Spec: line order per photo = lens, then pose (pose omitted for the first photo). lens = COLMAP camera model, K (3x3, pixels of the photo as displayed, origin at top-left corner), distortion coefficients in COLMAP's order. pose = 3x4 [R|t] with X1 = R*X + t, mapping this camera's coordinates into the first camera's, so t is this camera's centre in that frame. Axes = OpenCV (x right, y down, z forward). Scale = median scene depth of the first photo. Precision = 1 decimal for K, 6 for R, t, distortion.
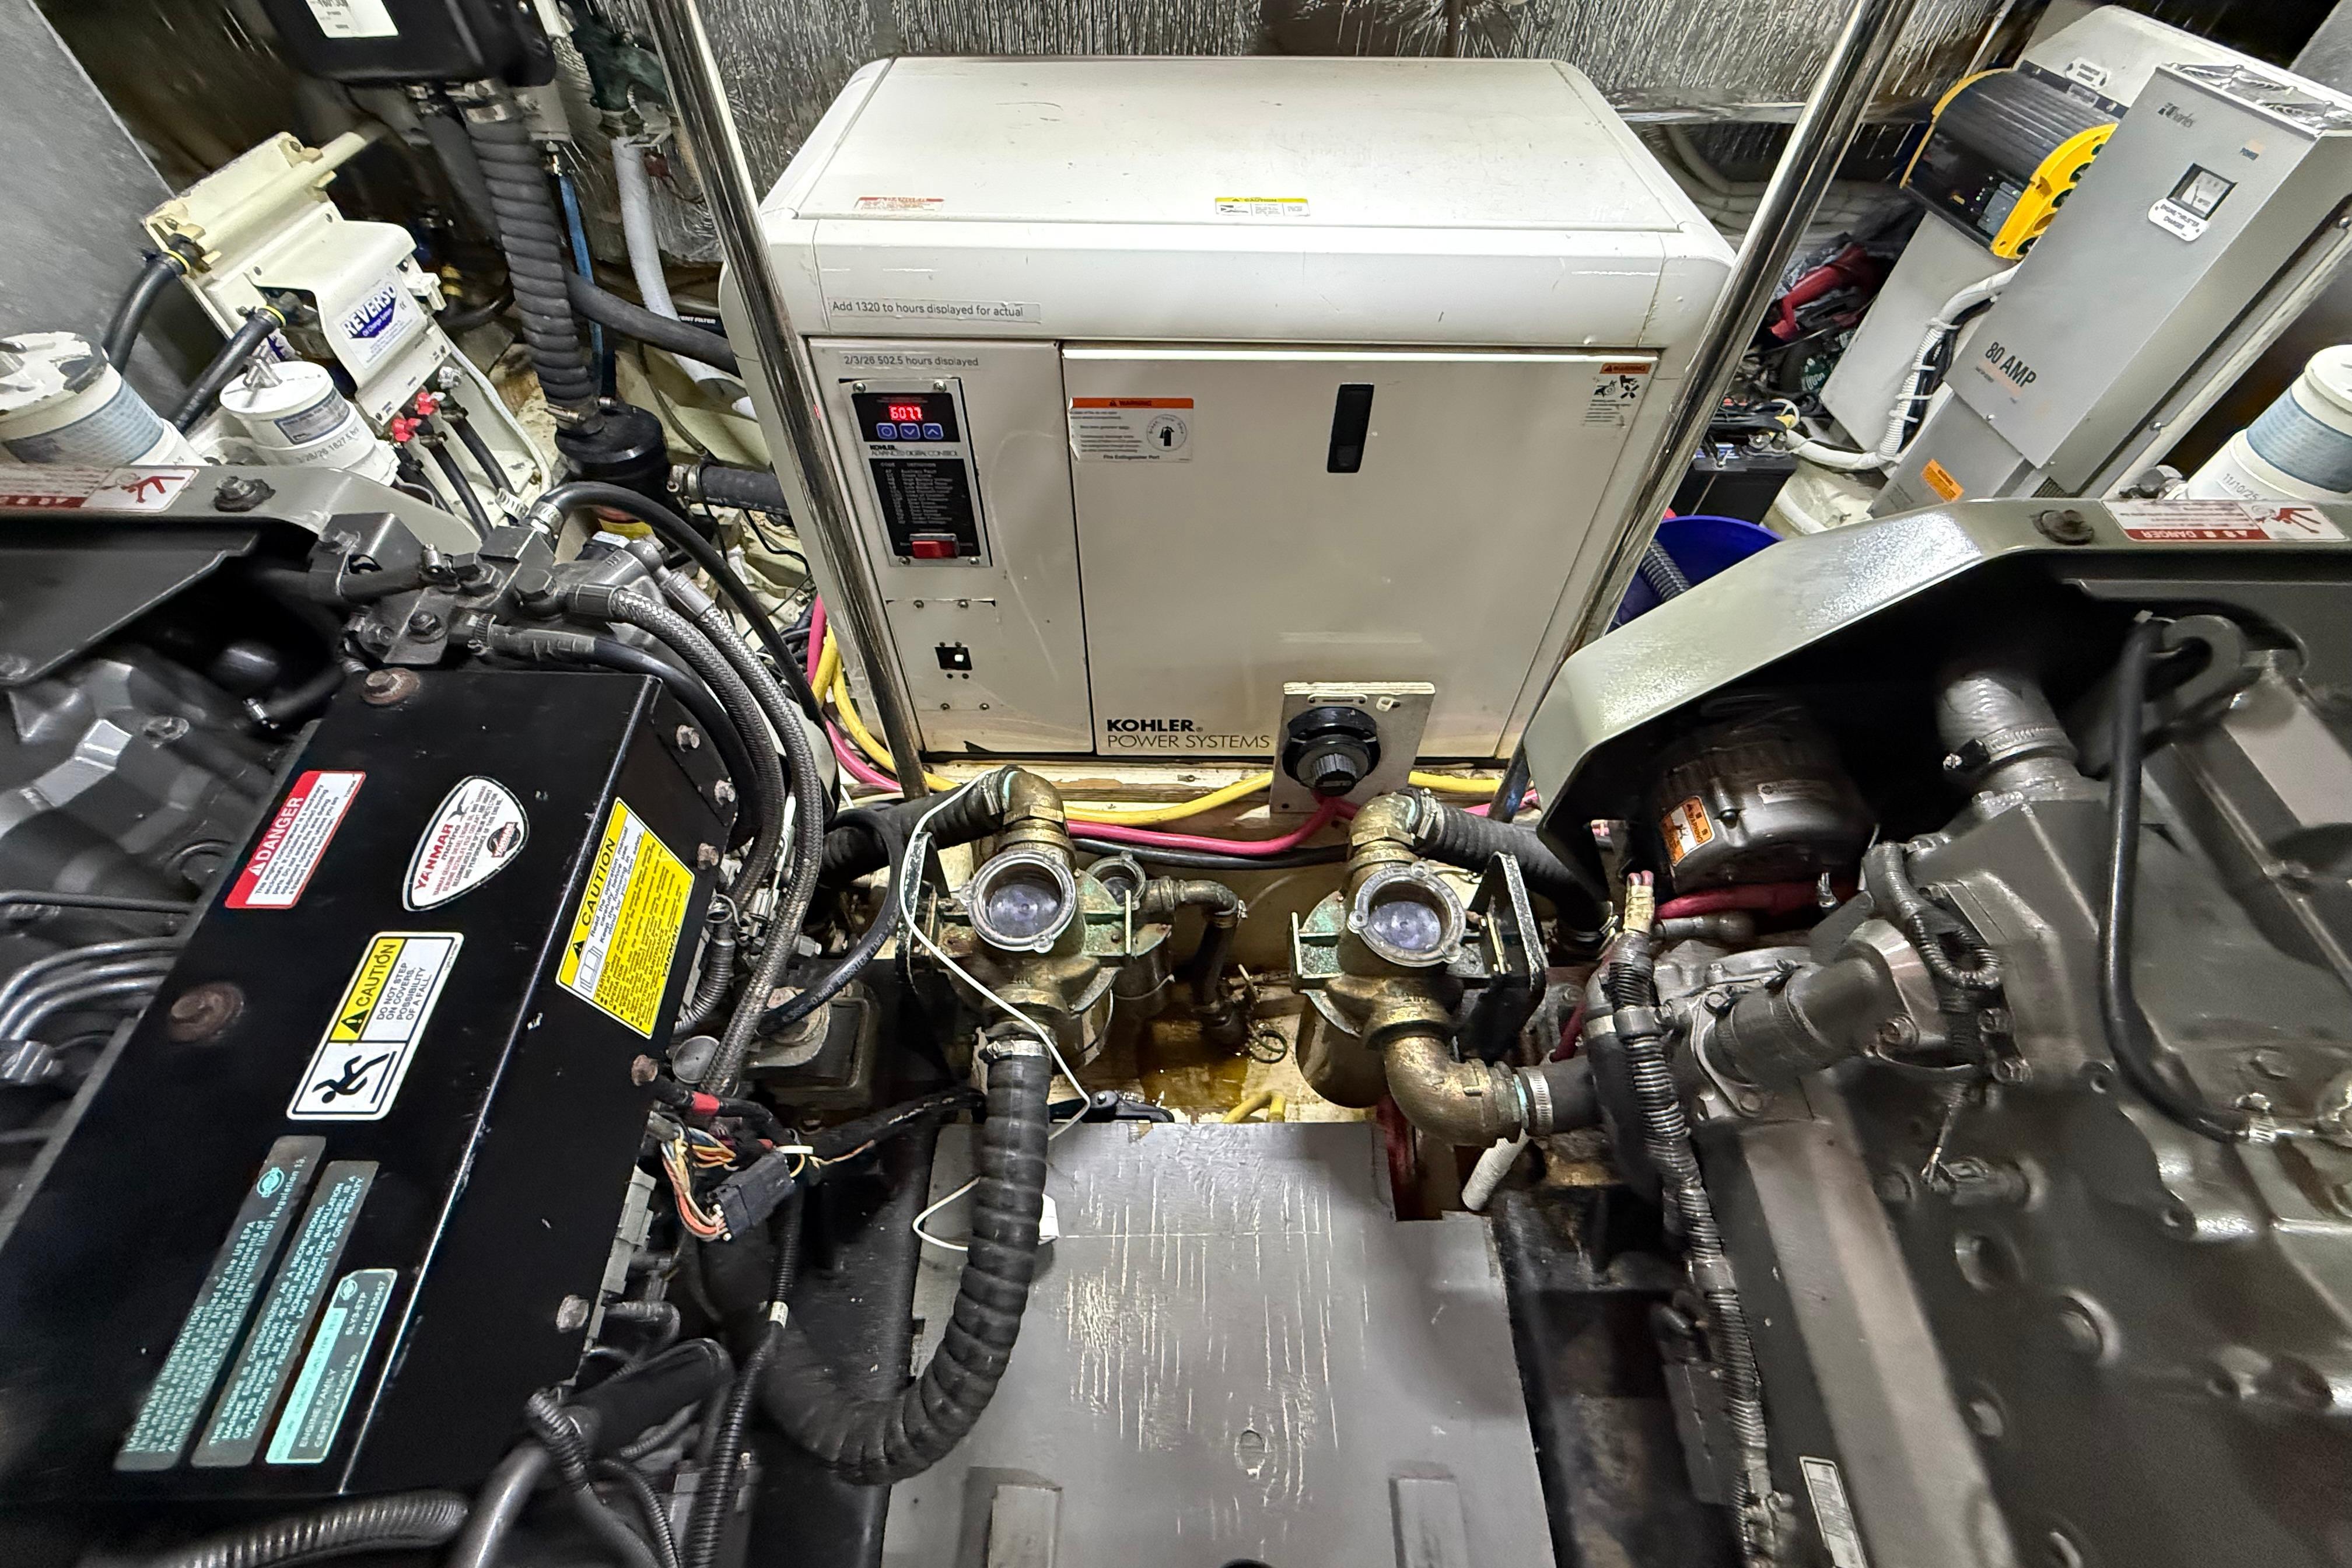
lens RADIAL K [[934.9, 0, 1166.7], [0, 934.9, 783.7], [0, 0, 1]] dist [-0.000011, 0.000256]
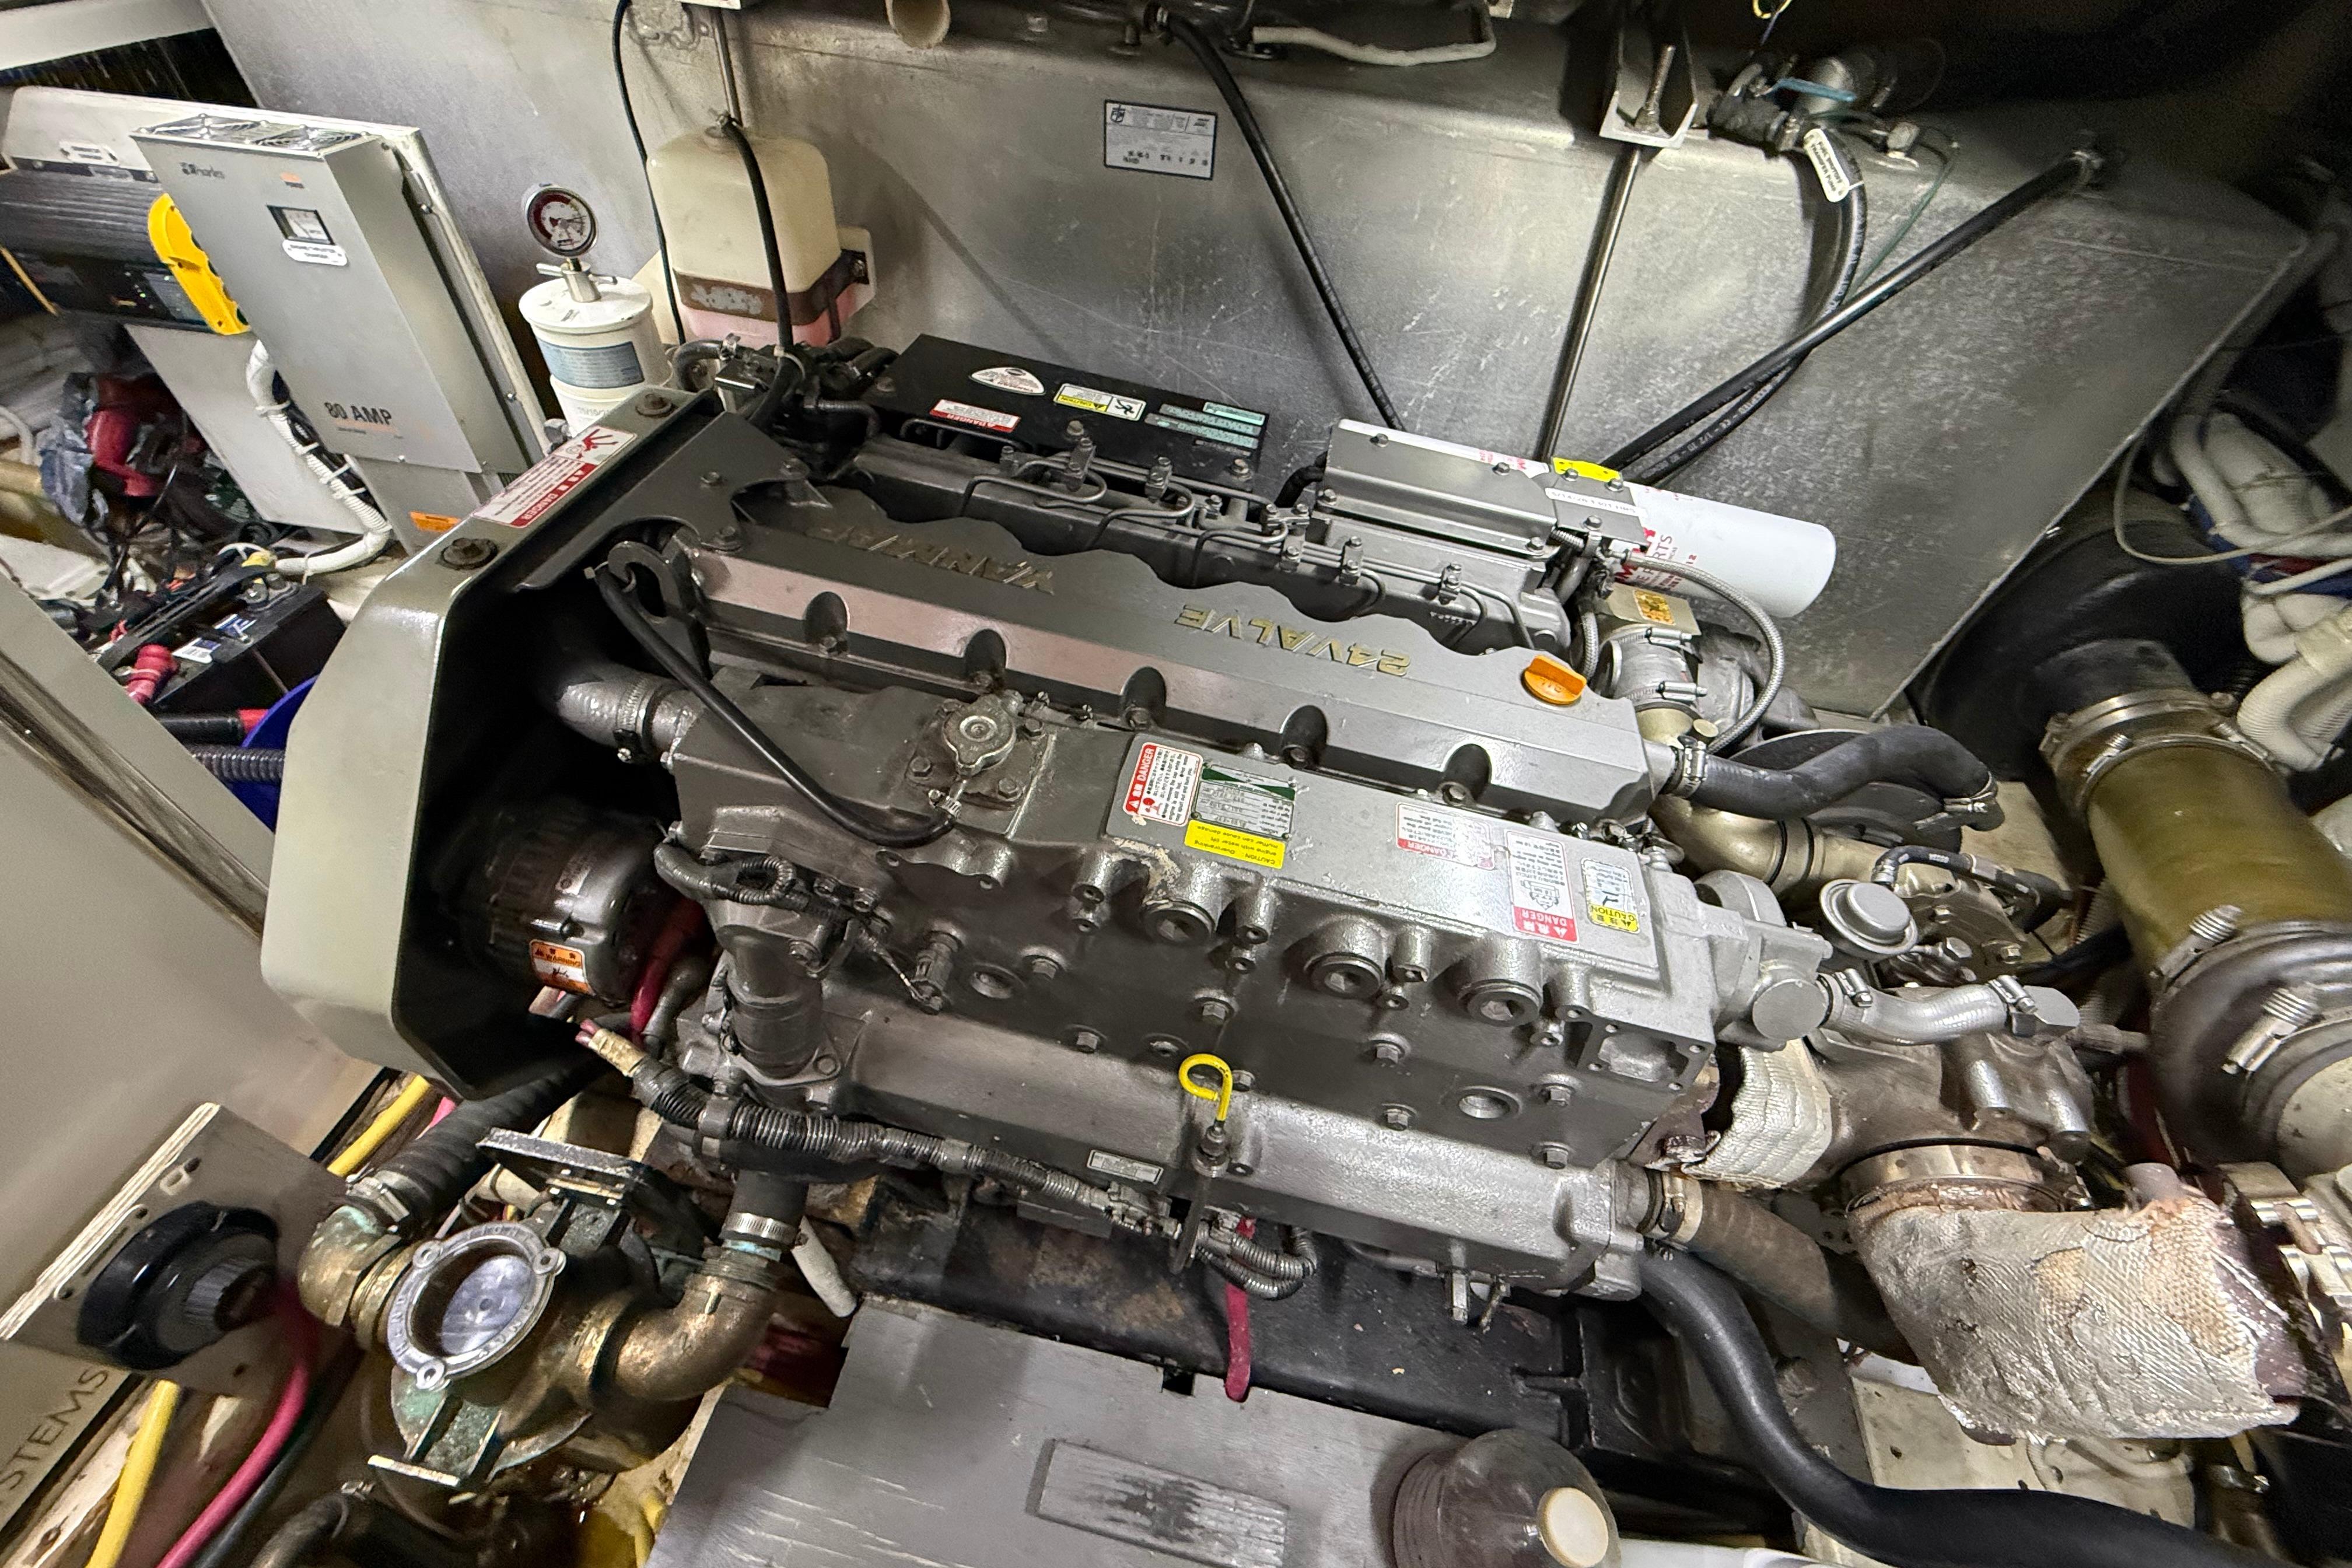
lens RADIAL K [[934.9, 0, 1167.9], [0, 934.9, 783.3], [0, 0, 1]] dist [-0.000011, 0.000256]
pose [[0.193558, -0.717830, 0.668772, 0.157453], [0.733328, 0.558687, 0.387427, 0.024527], [-0.651741, 0.415439, 0.634543, -0.041462]]
